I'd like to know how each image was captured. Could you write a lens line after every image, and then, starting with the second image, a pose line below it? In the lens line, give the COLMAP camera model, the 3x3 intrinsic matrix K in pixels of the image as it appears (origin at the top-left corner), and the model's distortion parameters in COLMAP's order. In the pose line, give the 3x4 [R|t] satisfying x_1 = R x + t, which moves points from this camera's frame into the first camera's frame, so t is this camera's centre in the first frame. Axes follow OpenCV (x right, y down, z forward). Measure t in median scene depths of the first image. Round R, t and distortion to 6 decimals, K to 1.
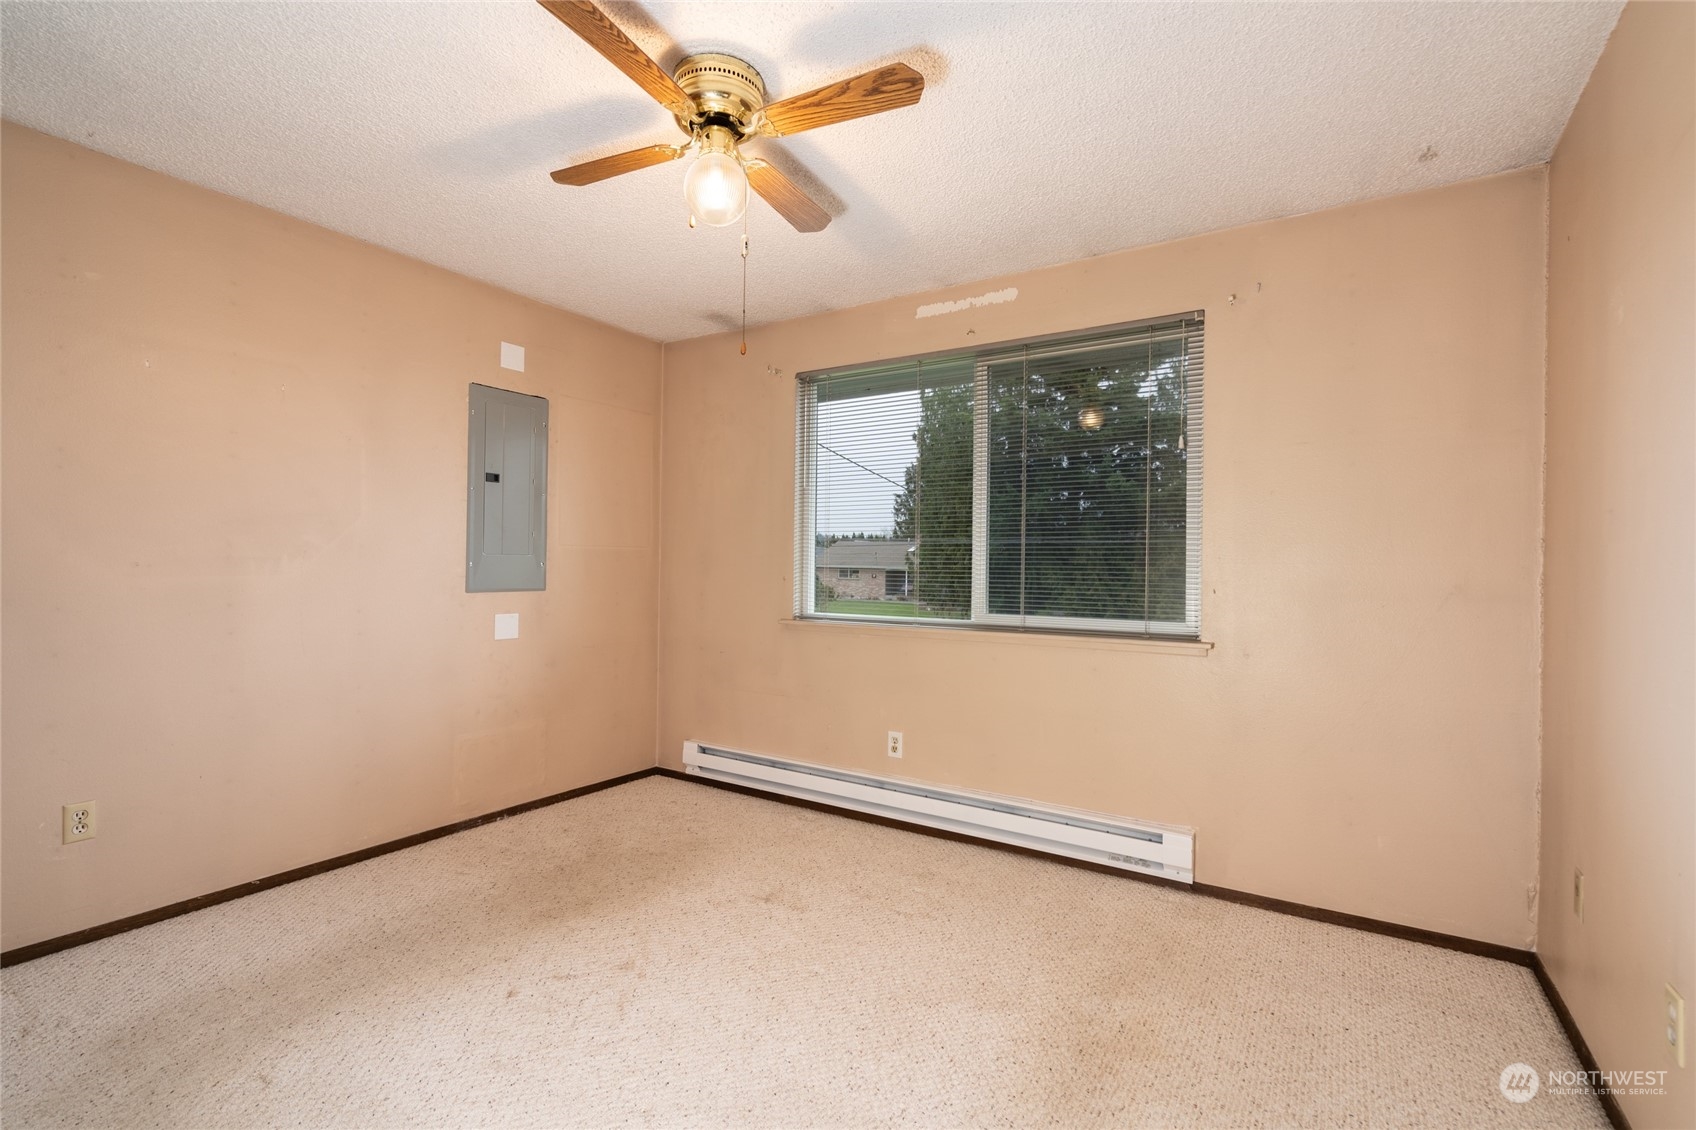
lens RADIAL K [[769.5, 0, 840.1], [0, 769.5, 559.3], [0, 0, 1]] dist [-0.000648, 0.000222]
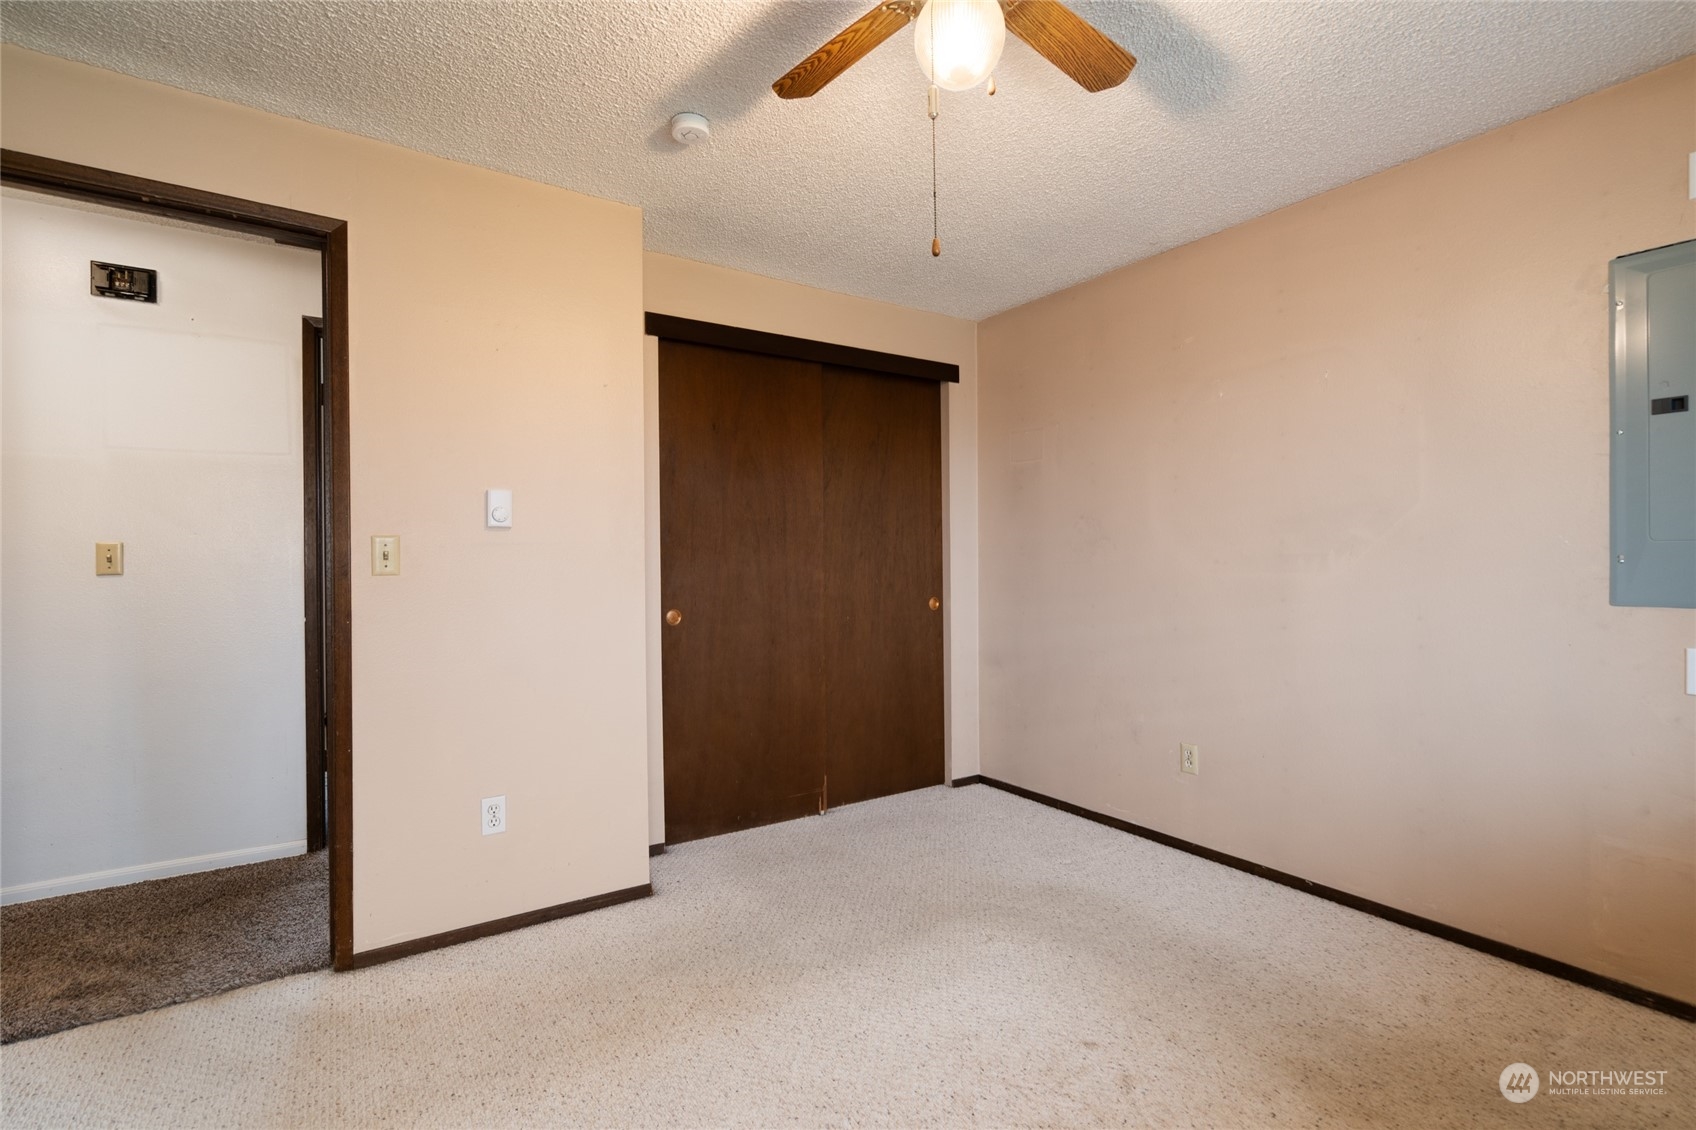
lens RADIAL K [[769.5, 0, 840.1], [0, 769.5, 559.3], [0, 0, 1]] dist [-0.000648, 0.000222]
pose [[-0.395024, -0.006498, -0.918648, 0.398170], [0.008529, 0.999906, -0.010740, 0.010139], [0.918631, -0.012078, -0.394932, 0.860720]]
